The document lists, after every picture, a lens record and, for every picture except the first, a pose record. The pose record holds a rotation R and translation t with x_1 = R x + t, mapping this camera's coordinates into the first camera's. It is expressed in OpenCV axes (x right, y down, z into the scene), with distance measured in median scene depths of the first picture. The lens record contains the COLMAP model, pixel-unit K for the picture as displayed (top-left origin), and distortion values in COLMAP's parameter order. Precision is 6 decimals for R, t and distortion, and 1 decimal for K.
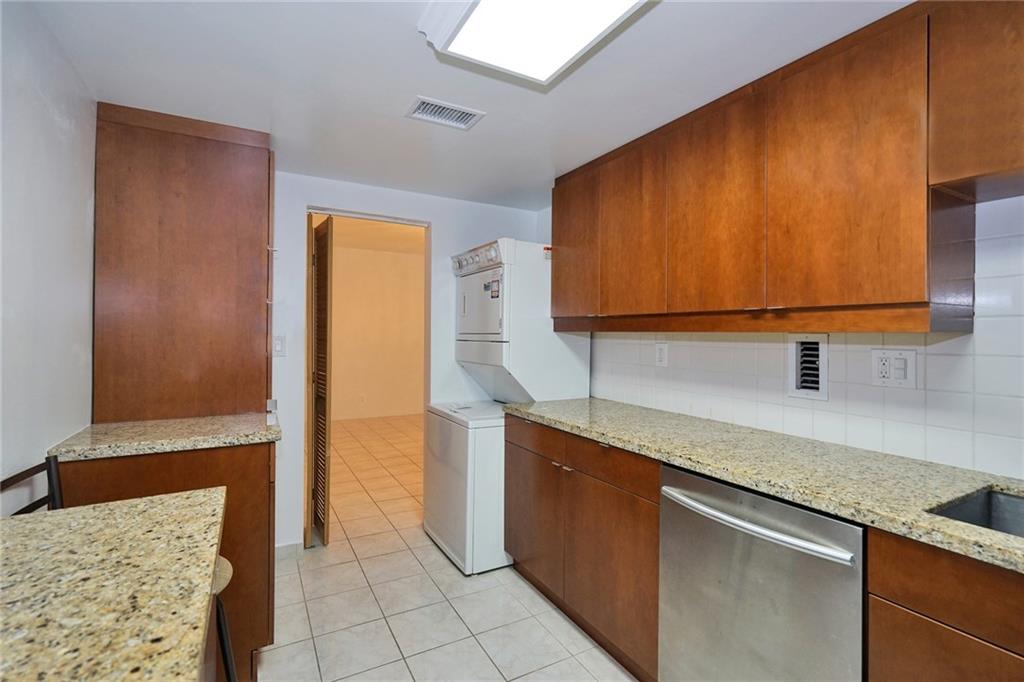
lens RADIAL K [[474.4, 0, 522.0], [0, 474.4, 344.1], [0, 0, 1]] dist [0.000350, 0.007720]
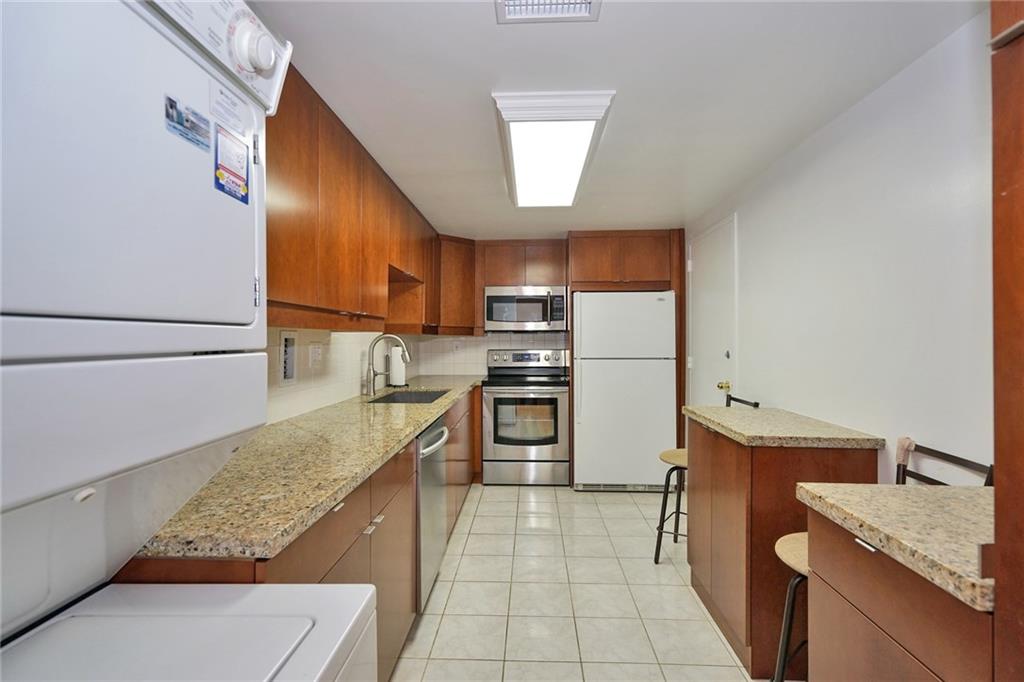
lens RADIAL K [[474.4, 0, 522.0], [0, 474.4, 344.1], [0, 0, 1]] dist [0.000350, 0.007720]
pose [[-0.854065, -0.006196, 0.520129, -0.533883], [0.011988, 0.999429, 0.031589, -0.022727], [-0.520028, 0.033215, -0.853503, 1.757266]]
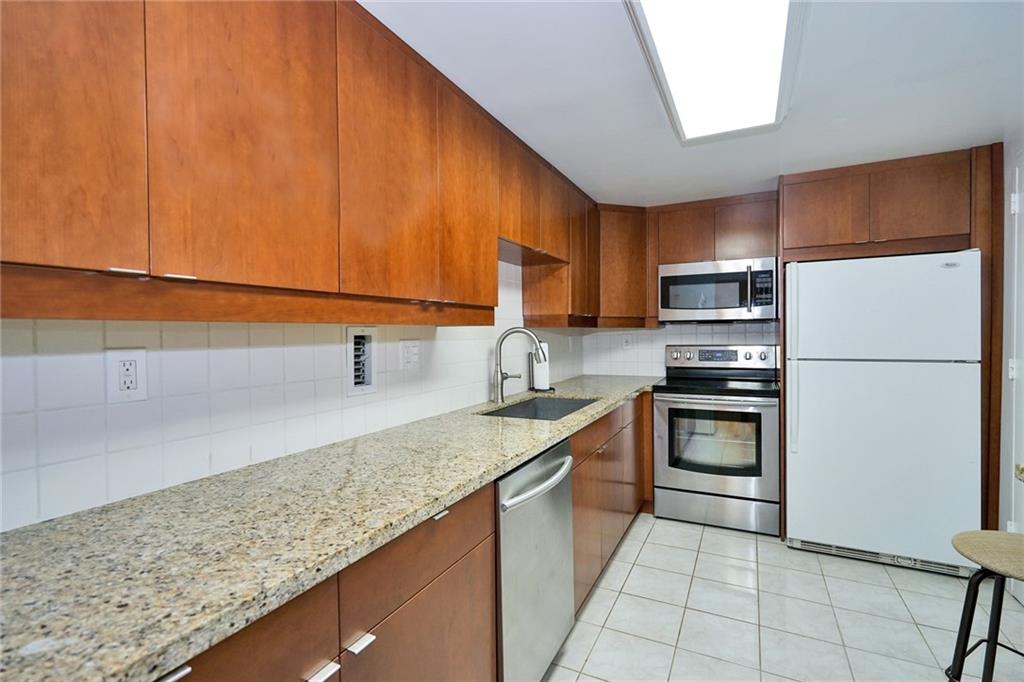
lens RADIAL K [[474.4, 0, 522.0], [0, 474.4, 344.1], [0, 0, 1]] dist [0.000350, 0.007720]
pose [[-0.559618, -0.016915, 0.828578, -0.382073], [0.029531, 0.998750, 0.040334, -0.018324], [-0.828224, 0.047040, -0.558419, 1.301337]]
